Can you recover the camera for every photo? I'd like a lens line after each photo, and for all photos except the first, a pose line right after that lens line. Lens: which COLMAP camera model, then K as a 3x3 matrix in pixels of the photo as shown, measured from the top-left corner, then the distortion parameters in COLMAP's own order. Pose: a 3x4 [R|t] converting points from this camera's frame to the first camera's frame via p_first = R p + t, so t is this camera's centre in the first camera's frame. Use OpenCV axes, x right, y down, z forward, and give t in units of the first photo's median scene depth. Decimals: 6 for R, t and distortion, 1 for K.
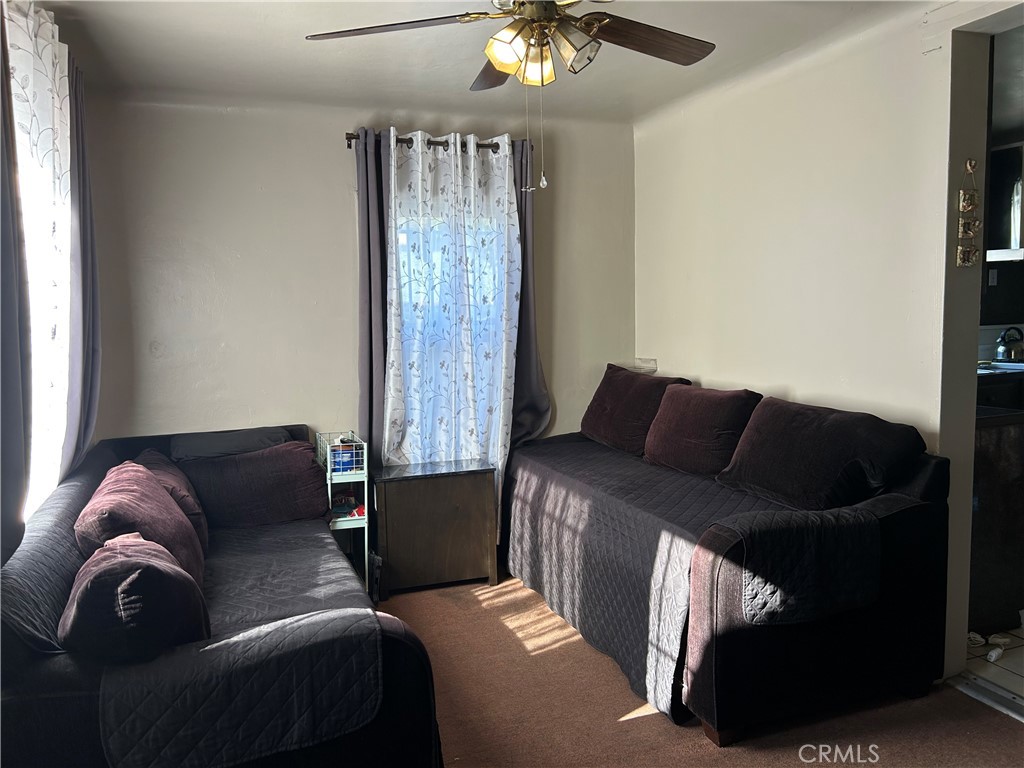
lens RADIAL K [[765.1, 0, 509.2], [0, 765.1, 389.0], [0, 0, 1]] dist [0.062330, -0.094179]
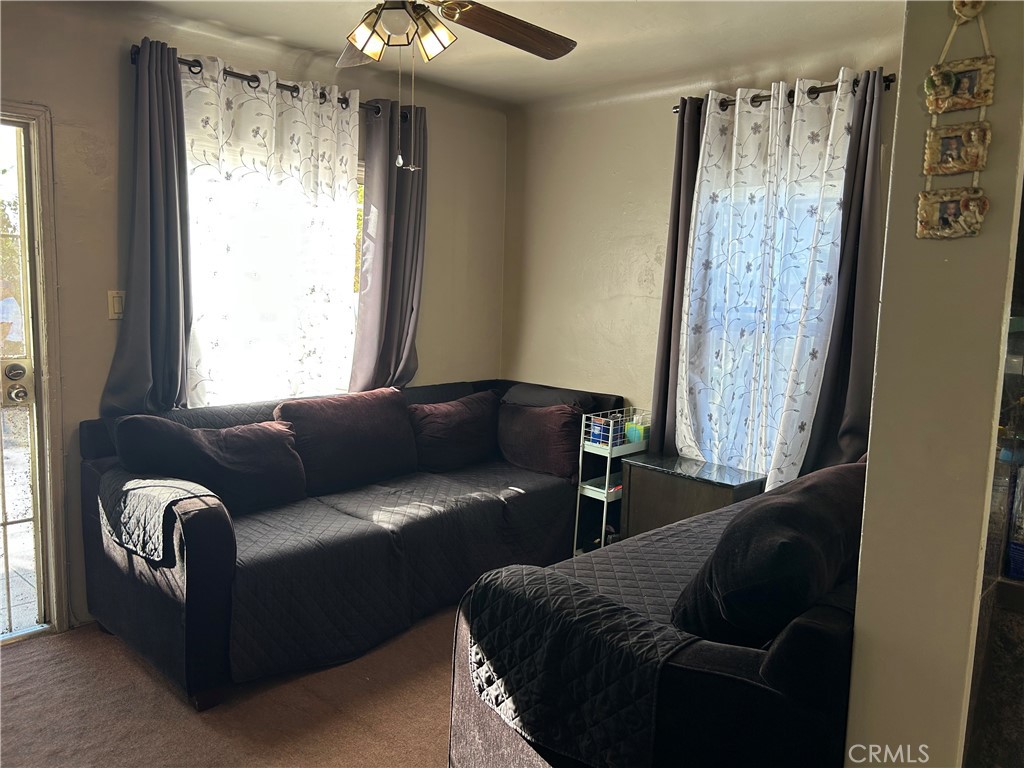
lens RADIAL K [[765.1, 0, 509.2], [0, 765.1, 389.0], [0, 0, 1]] dist [0.062330, -0.094179]
pose [[0.452151, 0.167564, -0.876060, 0.602940], [-0.141580, 0.983226, 0.114989, -0.064392], [0.880633, 0.072040, 0.468290, 0.390608]]
